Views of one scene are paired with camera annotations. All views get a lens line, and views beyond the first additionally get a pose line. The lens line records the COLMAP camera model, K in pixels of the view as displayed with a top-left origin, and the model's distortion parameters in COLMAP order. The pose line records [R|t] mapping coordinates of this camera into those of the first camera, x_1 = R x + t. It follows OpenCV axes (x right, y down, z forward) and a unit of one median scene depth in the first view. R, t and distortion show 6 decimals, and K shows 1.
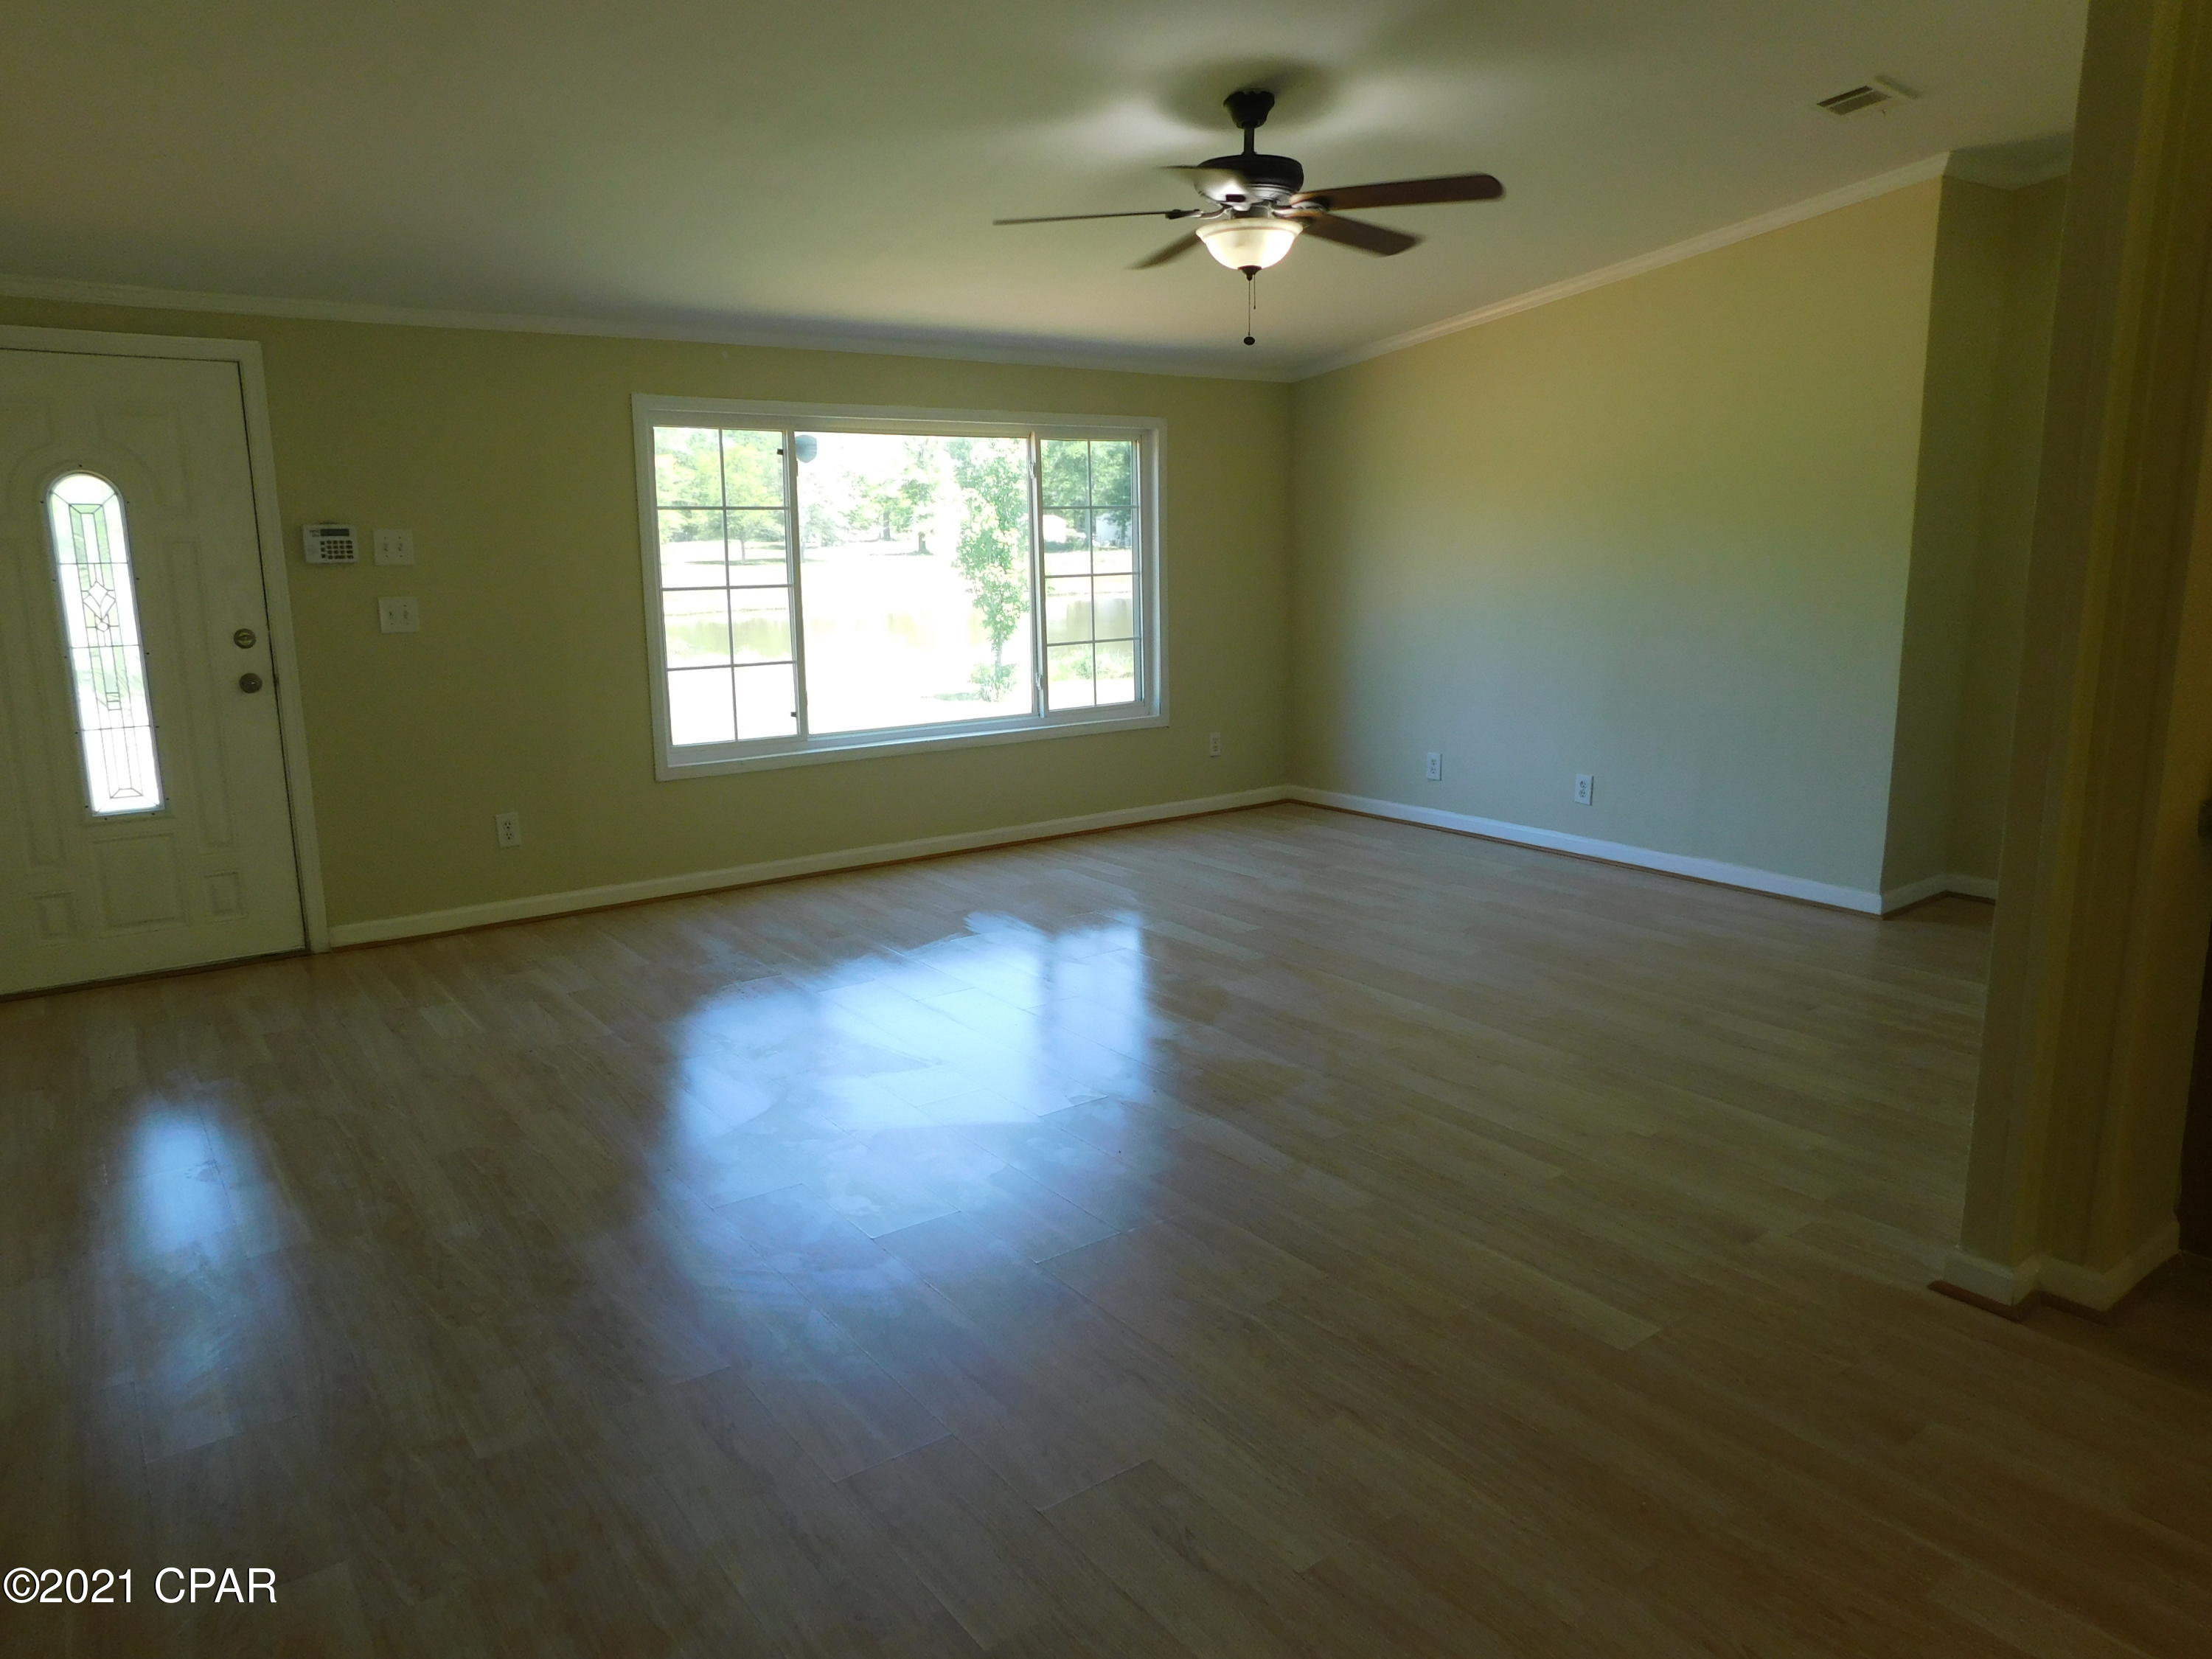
lens RADIAL K [[1462.3, 0, 1106.0], [0, 1462.3, 829.5], [0, 0, 1]] dist [-0.062780, 0.045431]
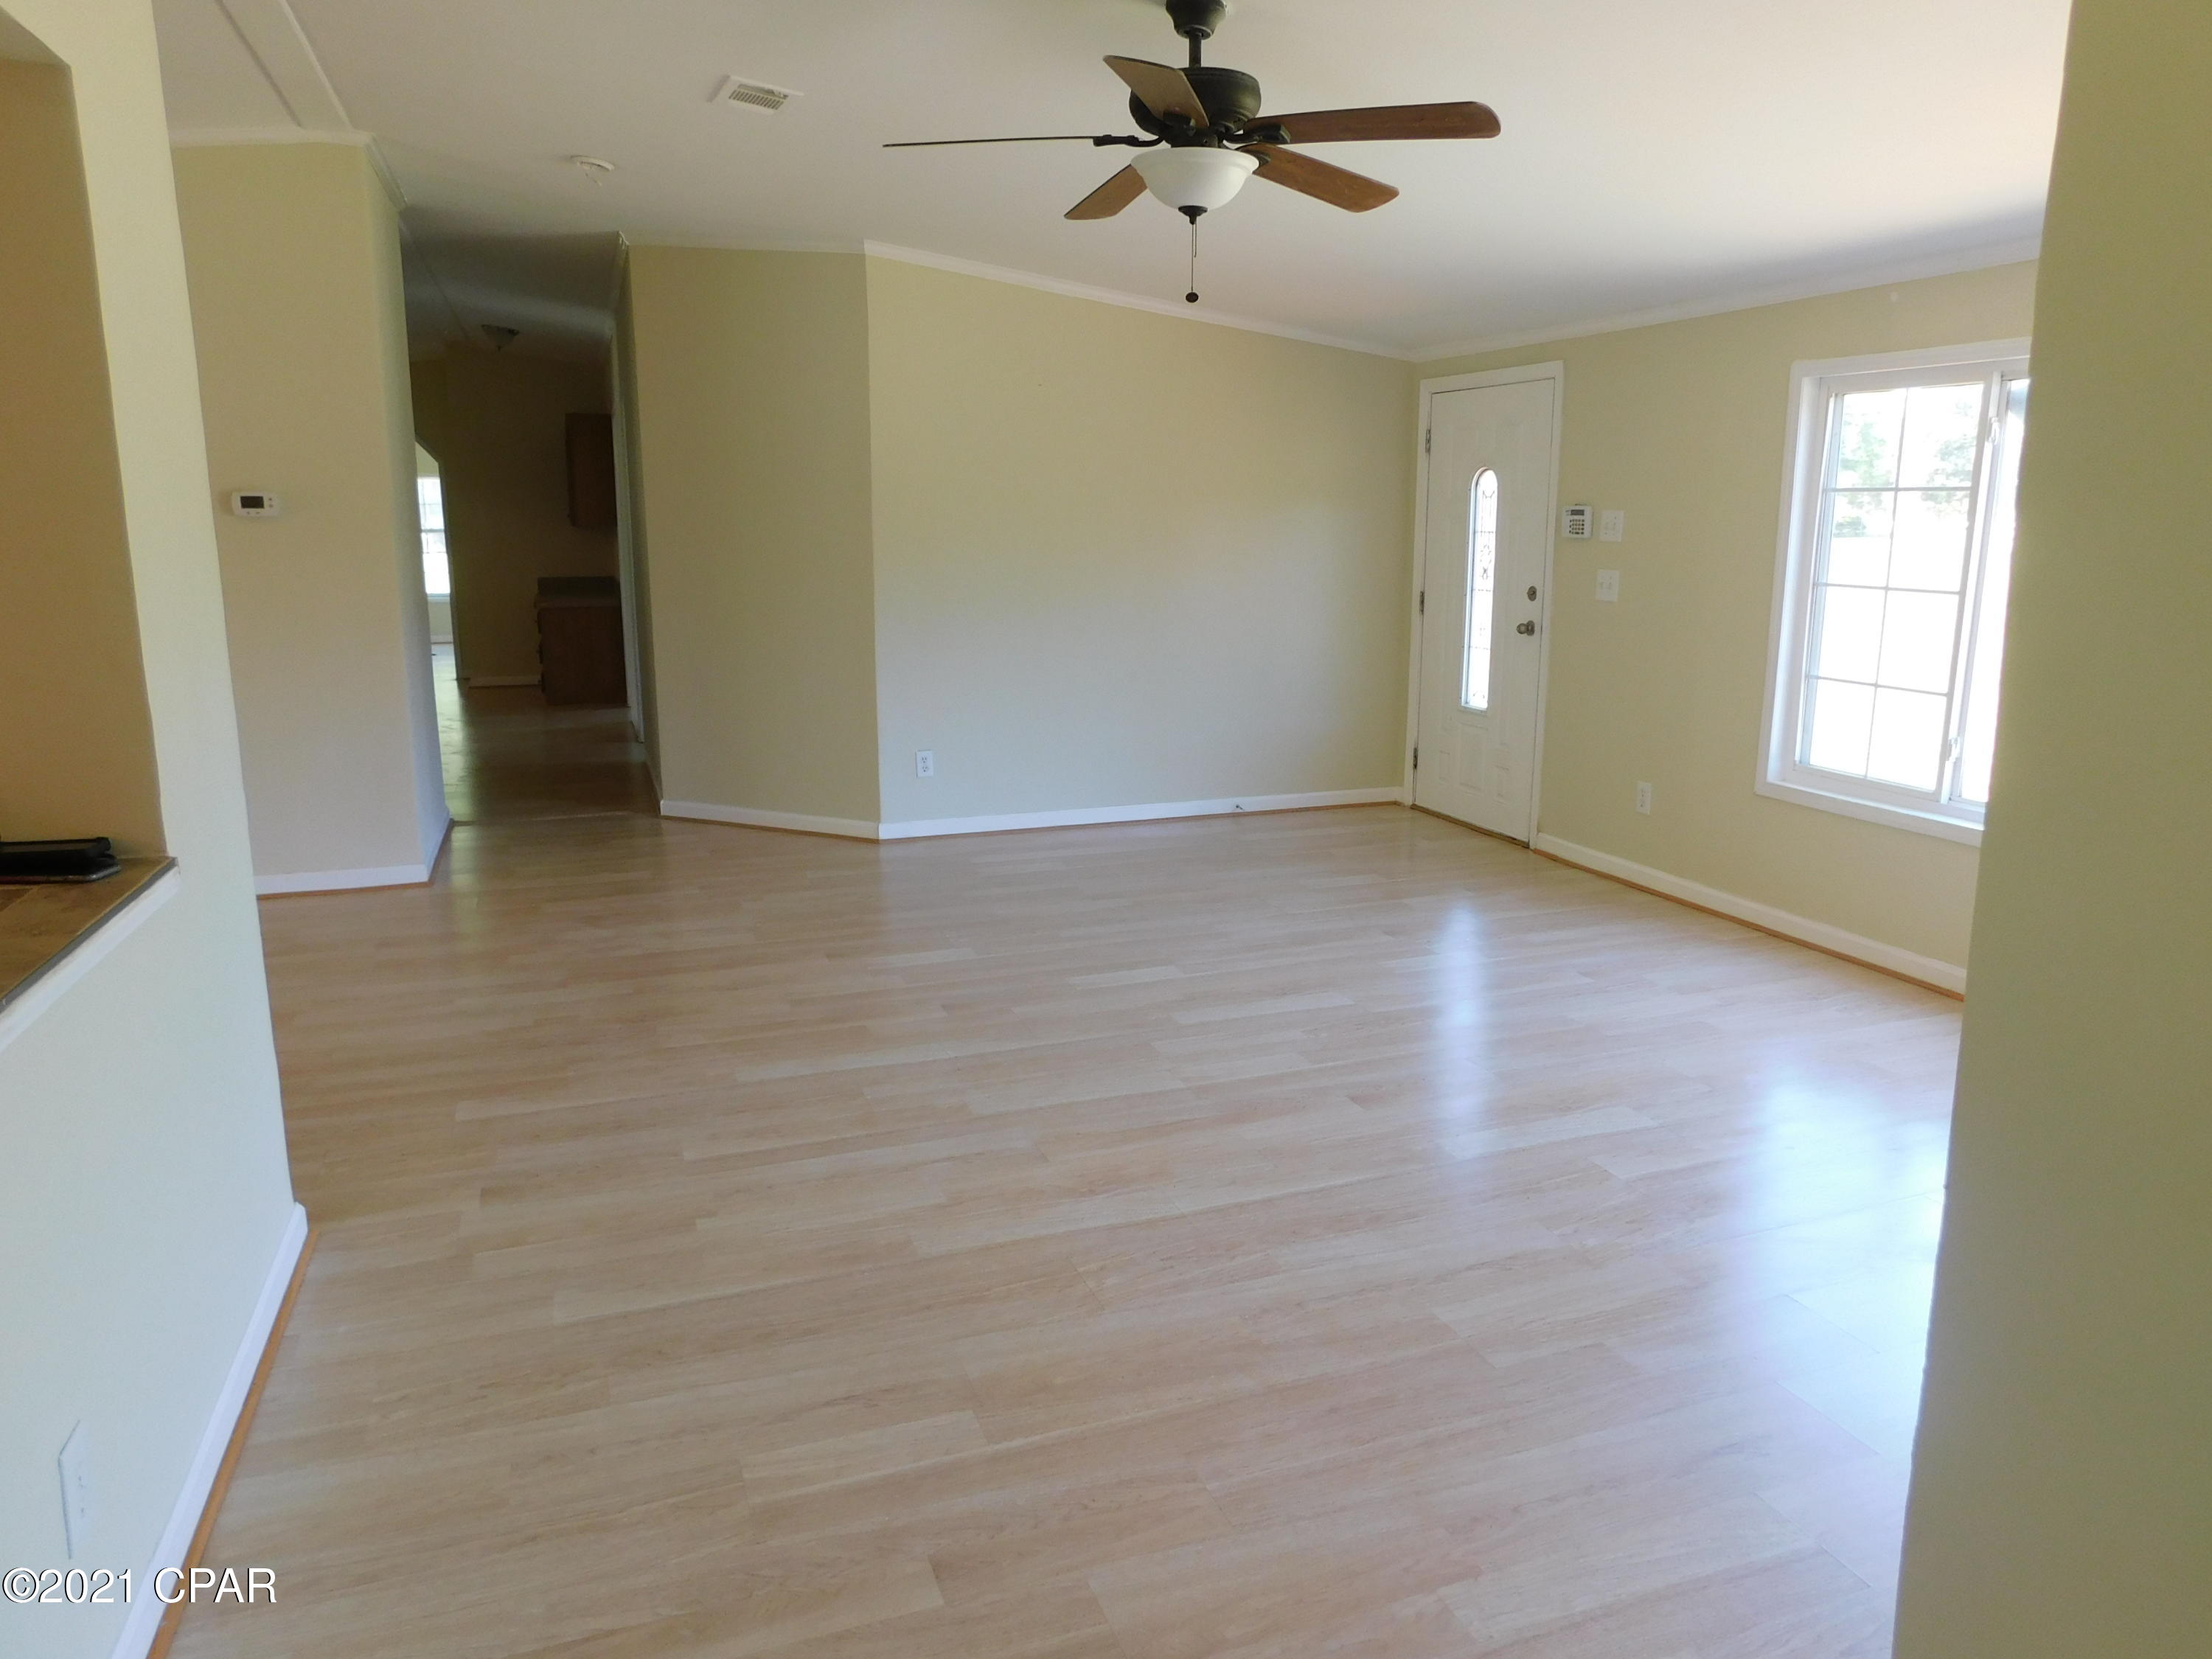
lens RADIAL K [[1462.3, 0, 1106.0], [0, 1462.3, 829.5], [0, 0, 1]] dist [-0.062780, 0.045431]
pose [[-0.281754, 0.211756, -0.935828, 0.632750], [-0.187525, 0.944380, 0.270150, -0.174320], [0.940983, 0.251606, -0.226374, 0.806442]]
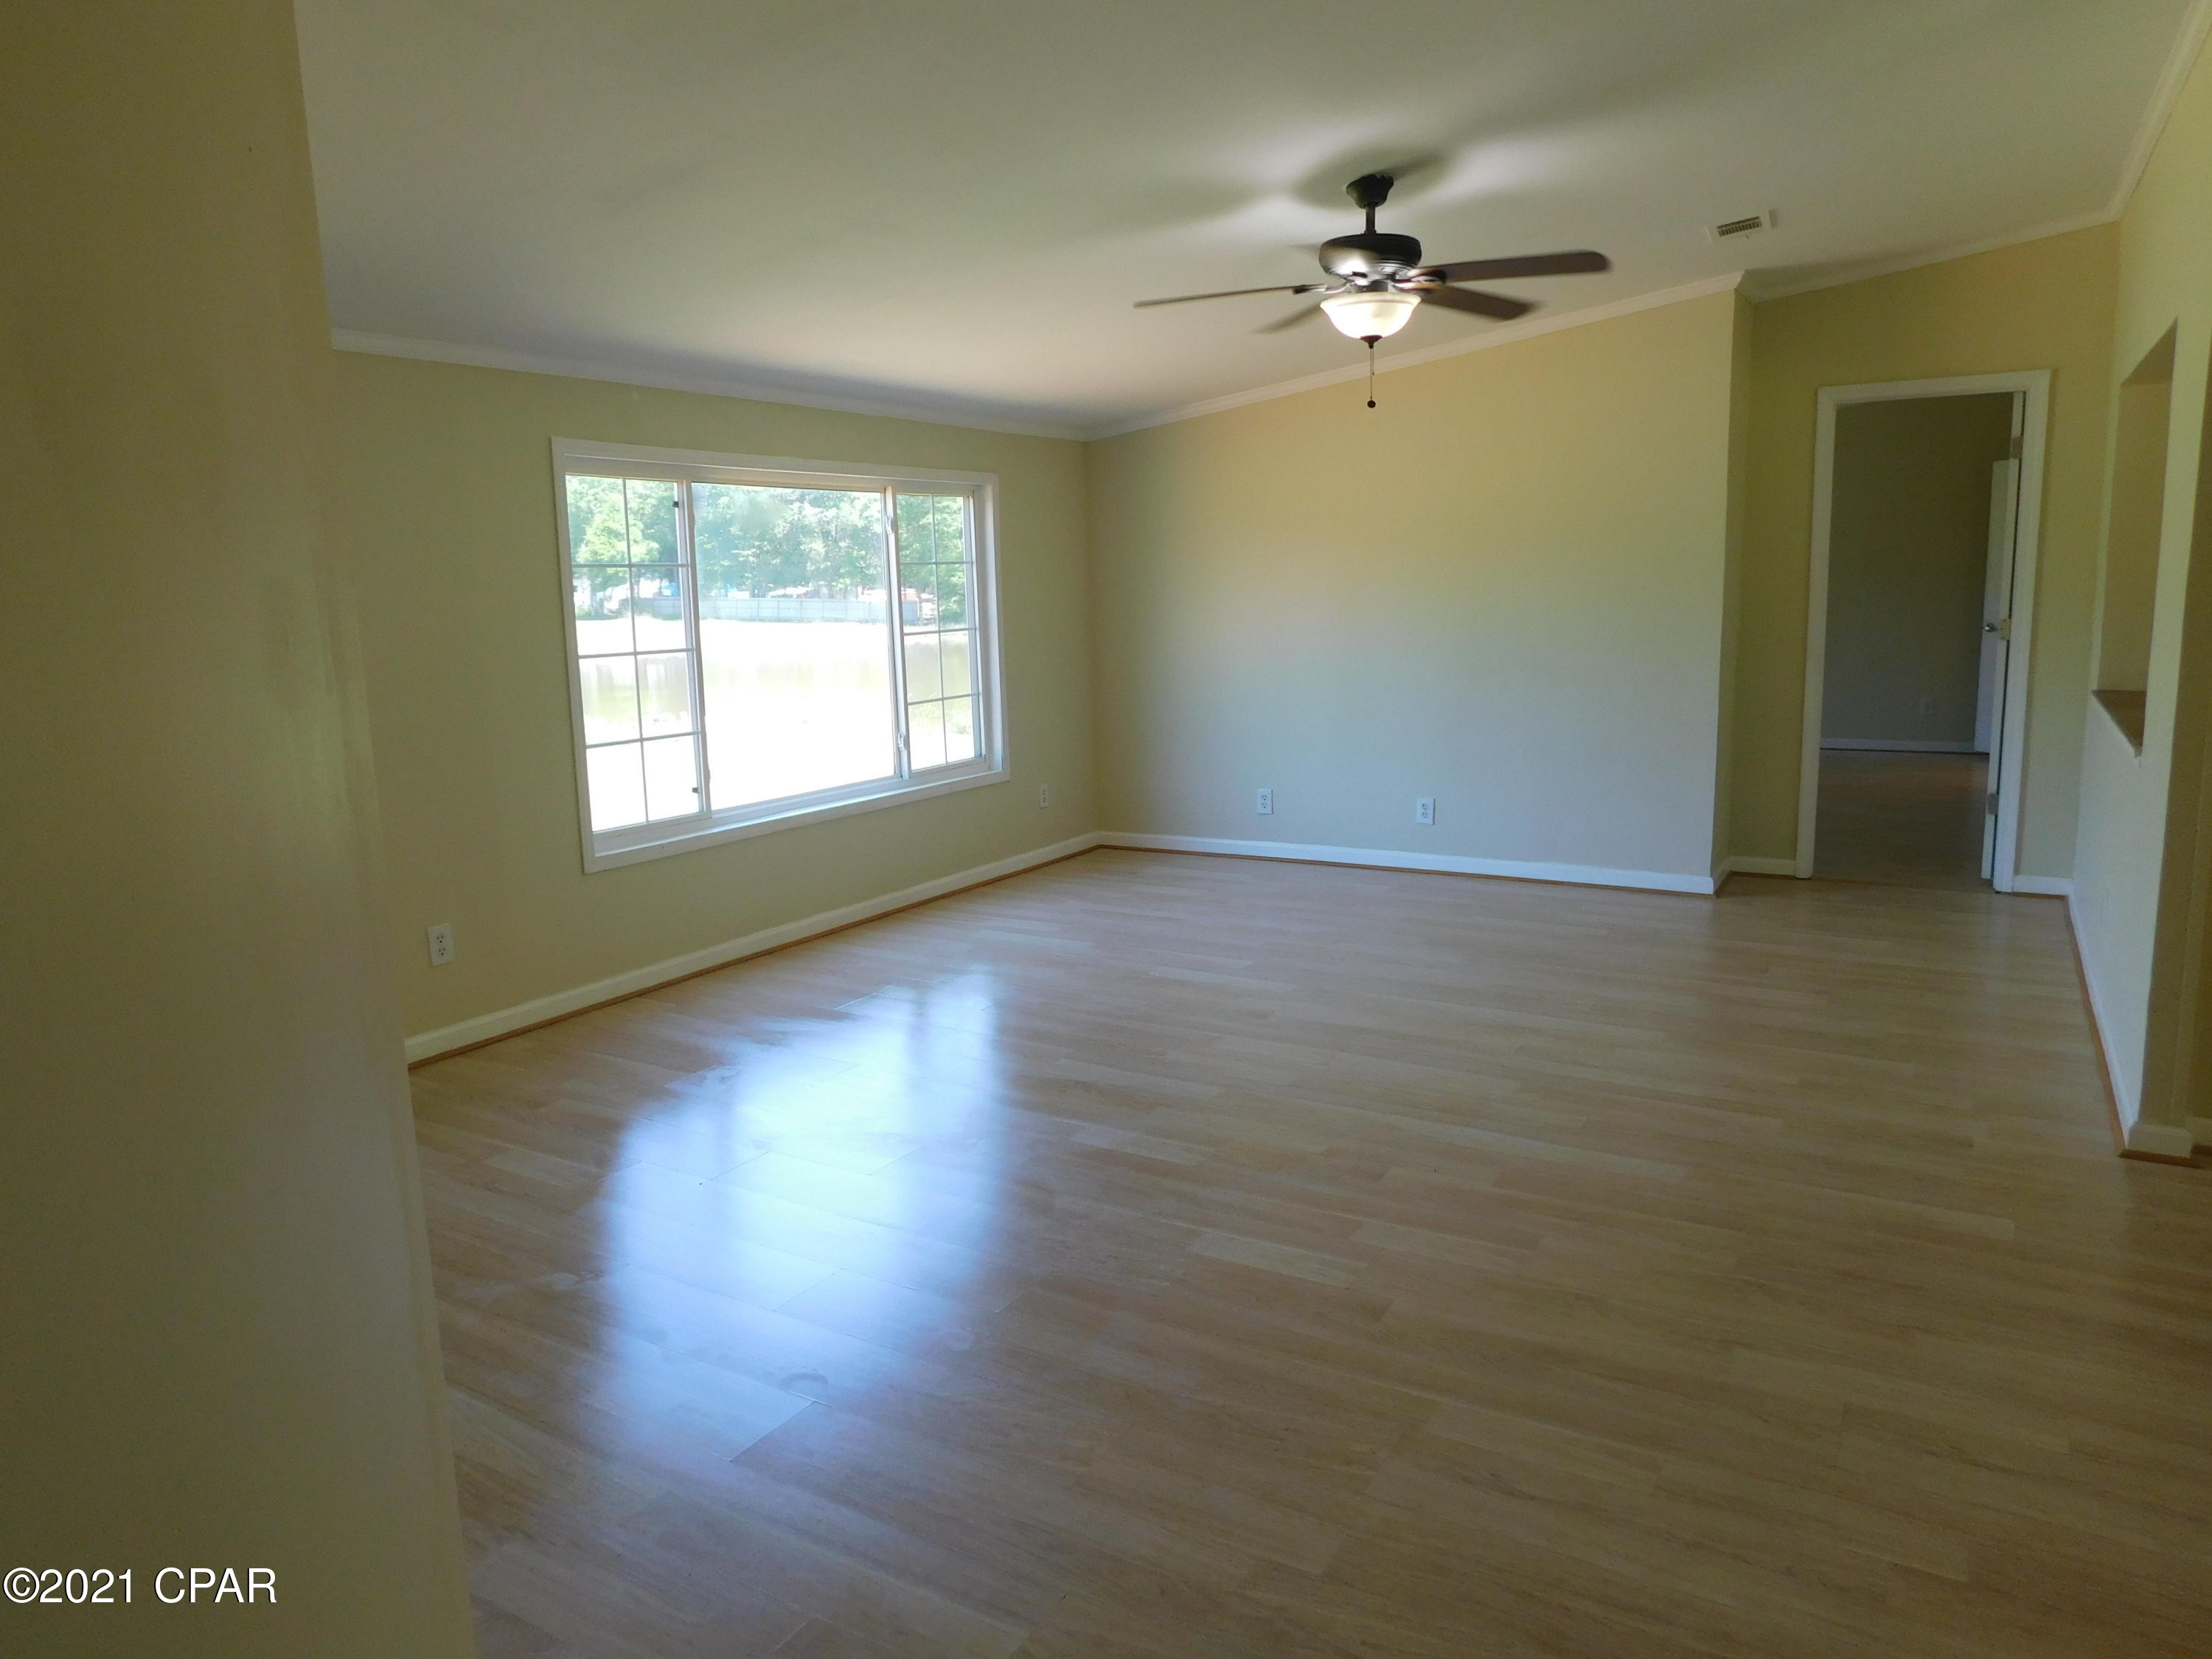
lens RADIAL K [[1462.3, 0, 1106.0], [0, 1462.3, 829.5], [0, 0, 1]] dist [-0.062780, 0.045431]
pose [[0.922068, -0.075054, 0.379682, -0.339865], [0.089480, 0.995778, -0.020464, -0.013330], [-0.376543, 0.052843, 0.924891, 0.064629]]
